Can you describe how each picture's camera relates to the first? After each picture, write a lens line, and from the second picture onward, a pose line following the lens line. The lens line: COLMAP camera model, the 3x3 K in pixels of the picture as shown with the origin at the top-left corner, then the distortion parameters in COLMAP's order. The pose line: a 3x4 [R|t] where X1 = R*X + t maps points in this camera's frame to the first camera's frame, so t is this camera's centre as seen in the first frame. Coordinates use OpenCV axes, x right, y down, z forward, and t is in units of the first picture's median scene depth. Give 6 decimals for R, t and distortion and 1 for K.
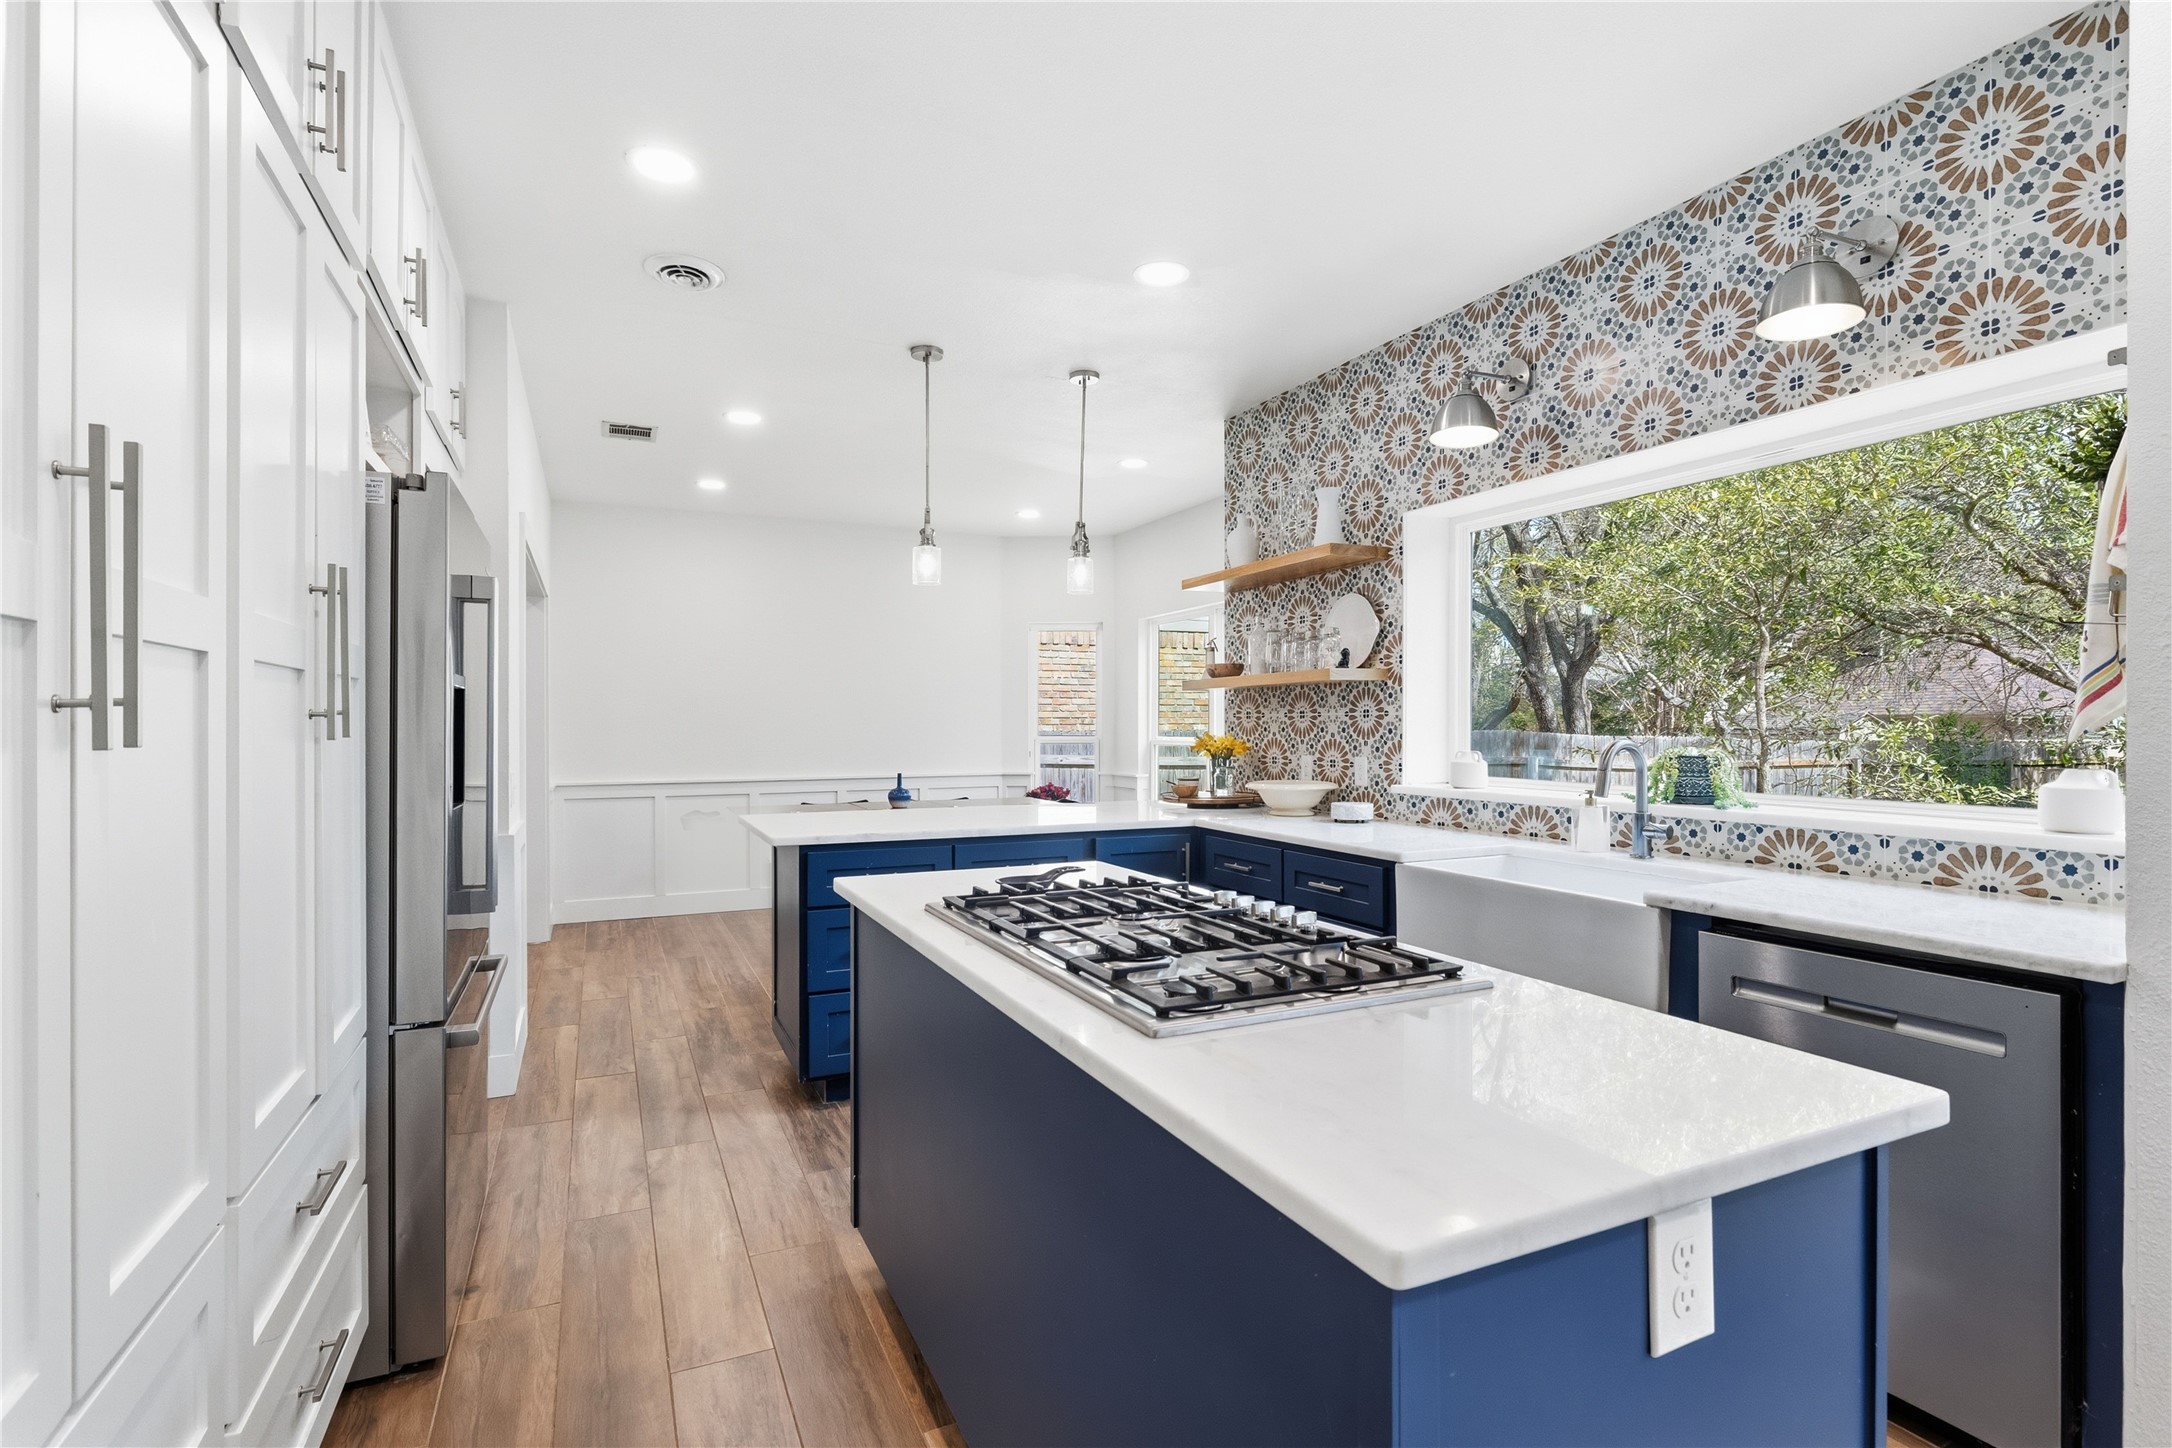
lens RADIAL K [[1036.9, 0, 1078.1], [0, 1036.9, 730.2], [0, 0, 1]] dist [-0.001441, -0.000374]
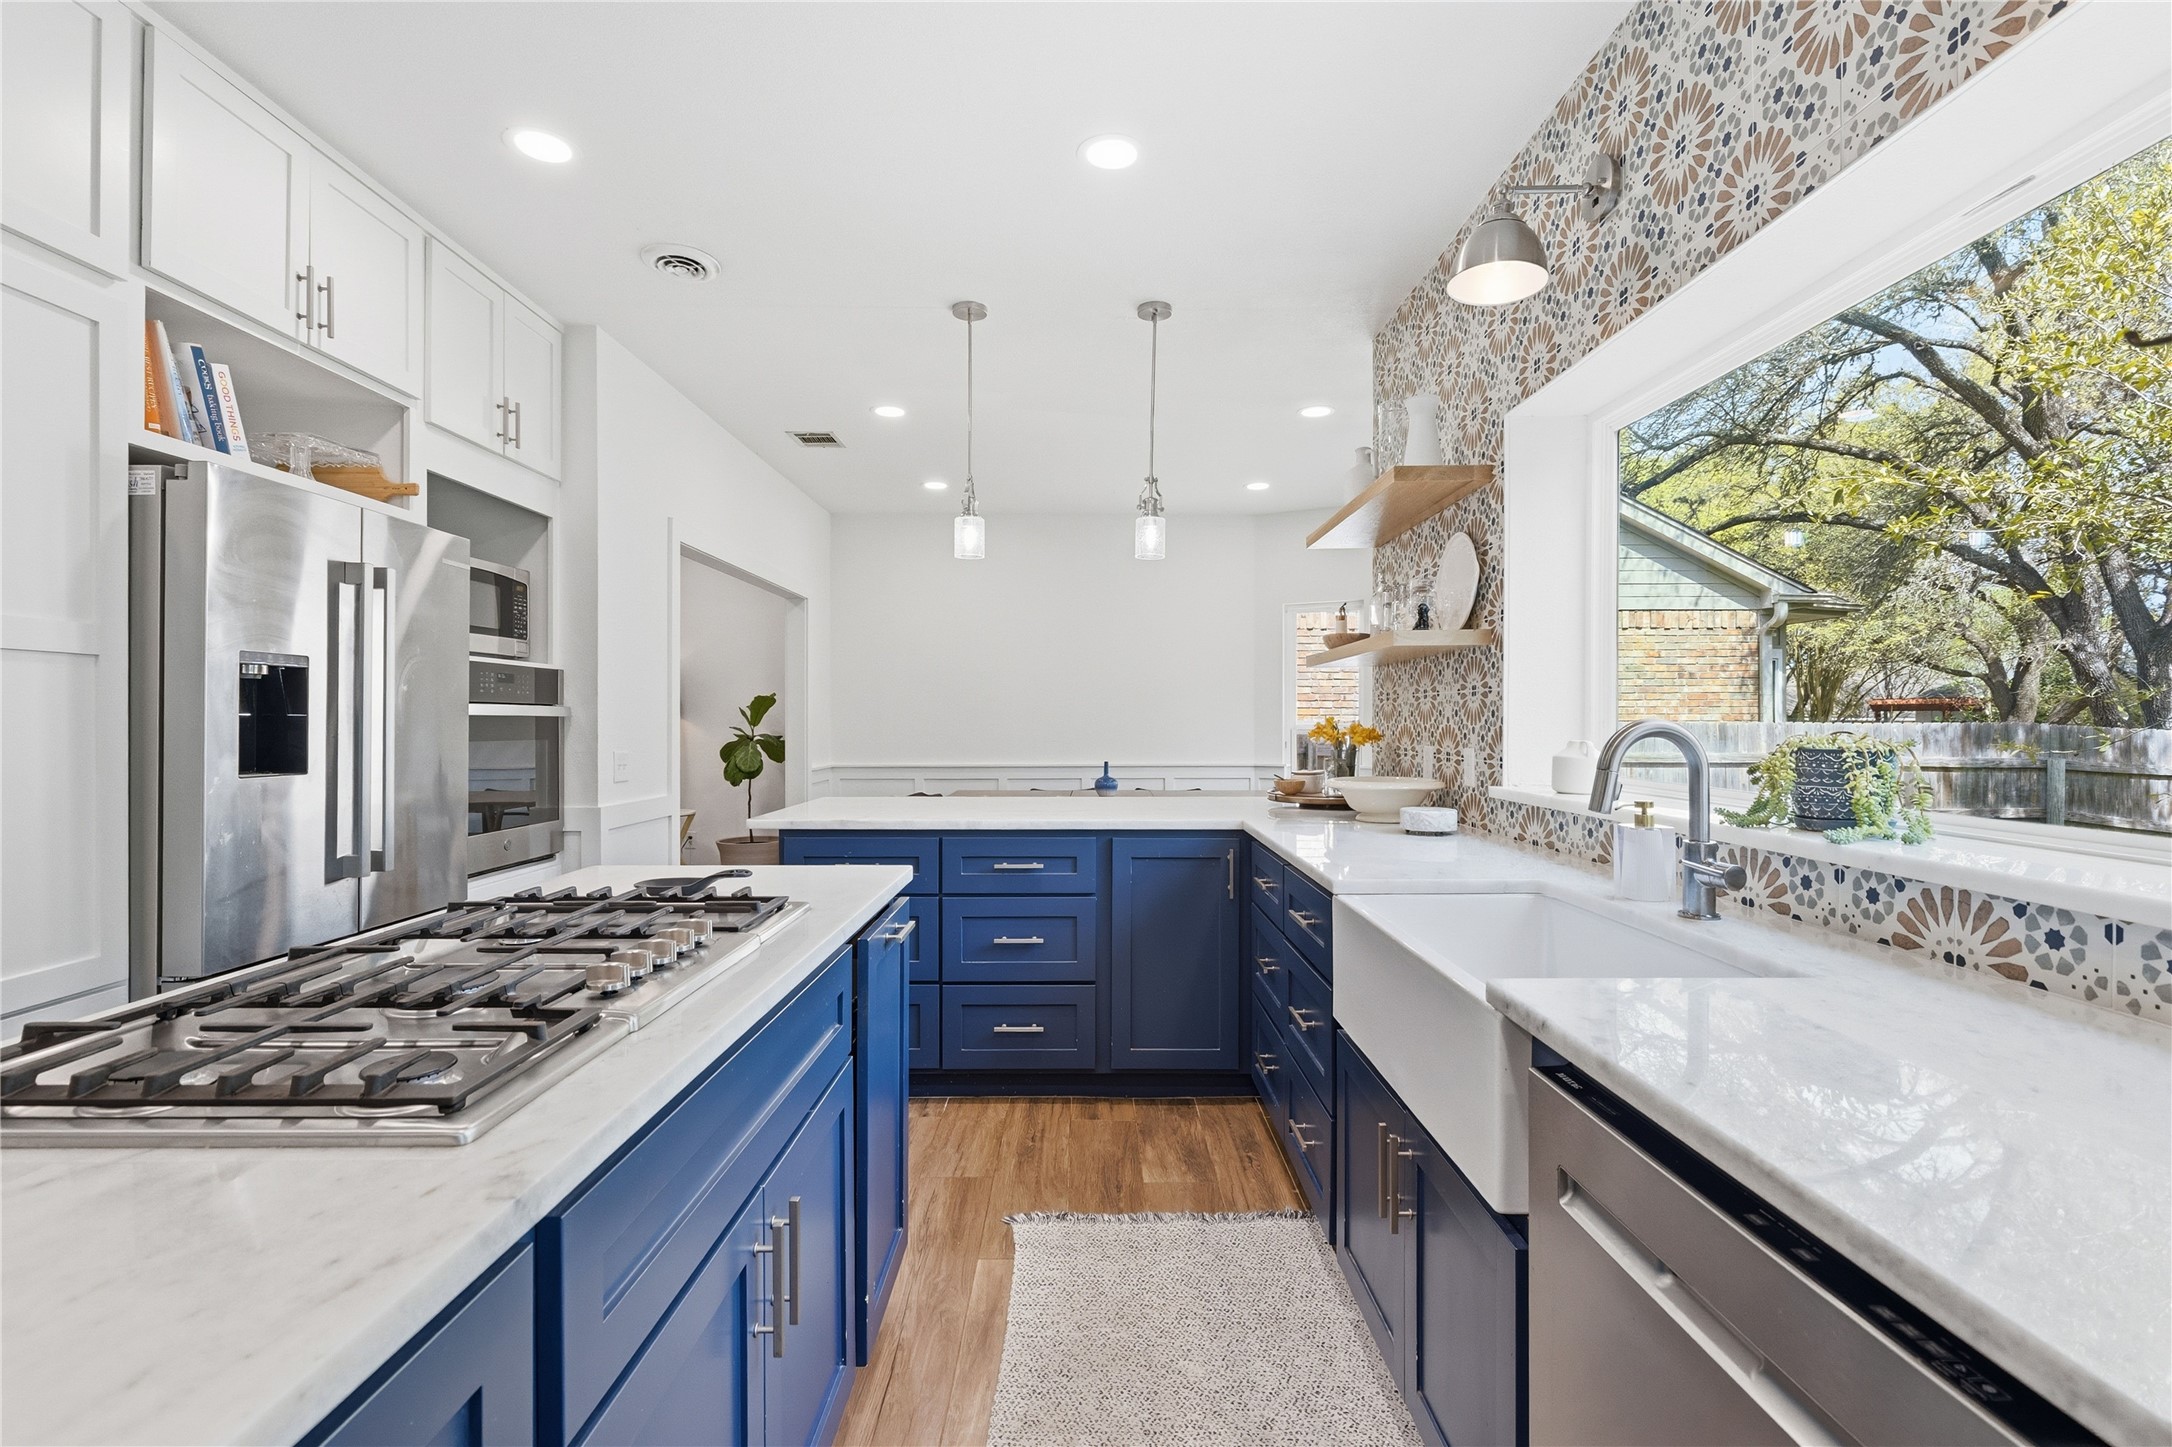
lens RADIAL K [[985.5, 0, 1086.0], [0, 985.5, 723.5], [0, 0, 1]] dist [-0.001494, -0.000068]
pose [[0.911119, 0.002373, -0.412138, 0.392088], [-0.002307, 0.999997, 0.000657, 0.009940], [0.412138, 0.000352, 0.911121, 0.288594]]
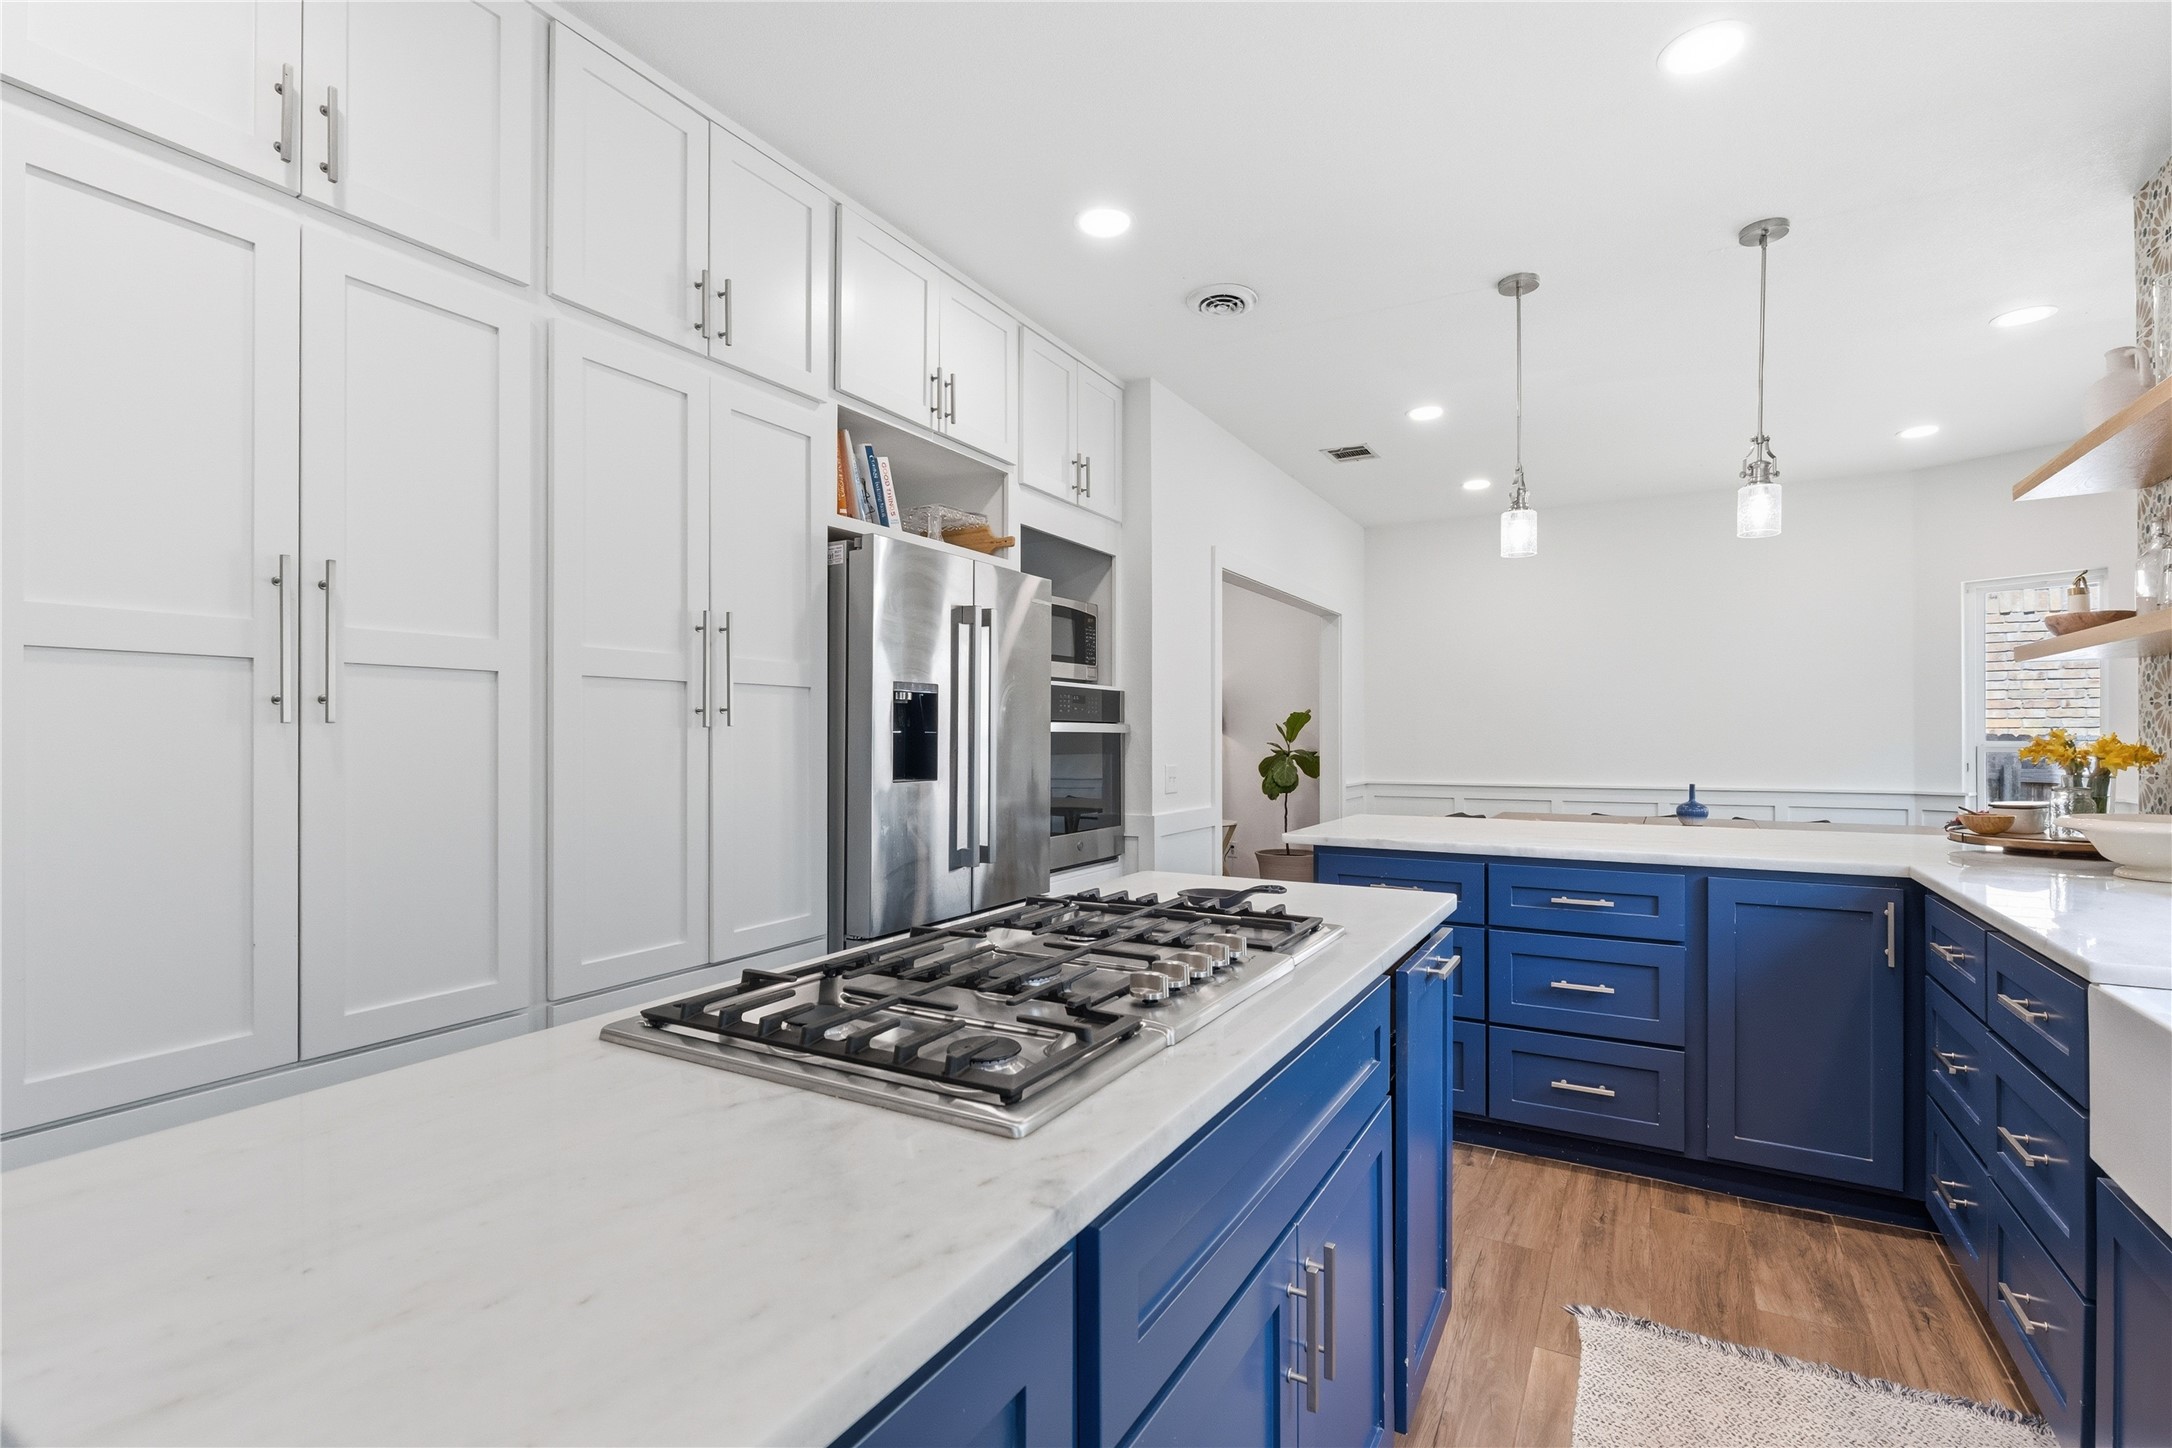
lens RADIAL K [[977.9, 0, 1091.4], [0, 977.9, 735.5], [0, 0, 1]] dist [-0.003316, 0.000159]
pose [[0.581113, -0.001593, -0.813821, 0.372692], [-0.001131, 0.999996, -0.002765, 0.010665], [0.813822, 0.002527, 0.581109, 0.311116]]
